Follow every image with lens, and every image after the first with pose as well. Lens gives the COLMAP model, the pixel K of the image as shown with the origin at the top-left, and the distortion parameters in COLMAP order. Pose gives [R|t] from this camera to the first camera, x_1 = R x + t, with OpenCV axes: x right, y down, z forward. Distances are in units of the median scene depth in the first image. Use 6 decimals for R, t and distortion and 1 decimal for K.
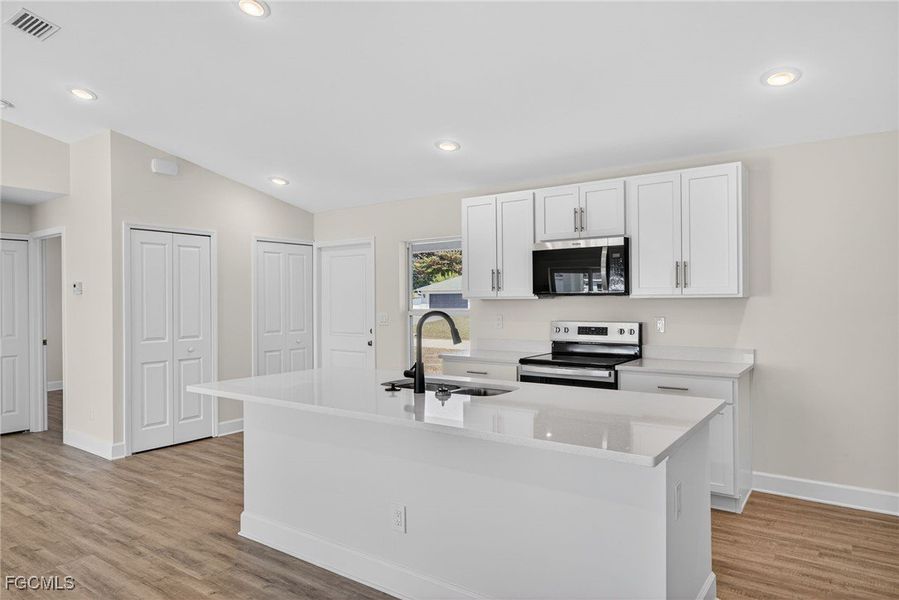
lens RADIAL K [[568.0, 0, 451.2], [0, 568.0, 295.6], [0, 0, 1]] dist [-0.007121, 0.009283]
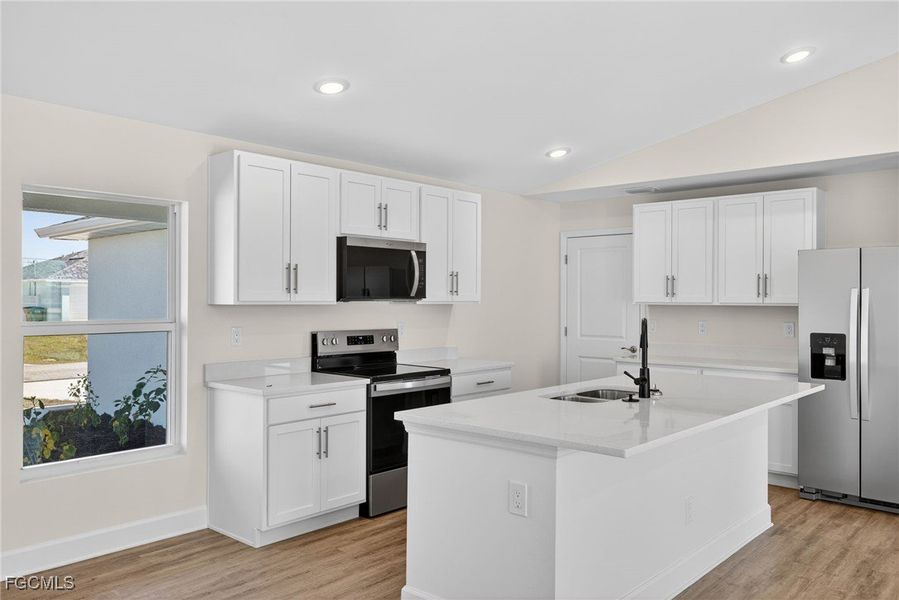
lens RADIAL K [[690.1, 0, 454.7], [0, 690.1, 300.1], [0, 0, 1]] dist [0.008920, 0.008730]
pose [[0.106941, 0.007864, 0.994234, -0.852666], [-0.010162, 0.999925, -0.006816, 0.004862], [-0.994213, -0.009374, 0.107013, 0.768309]]
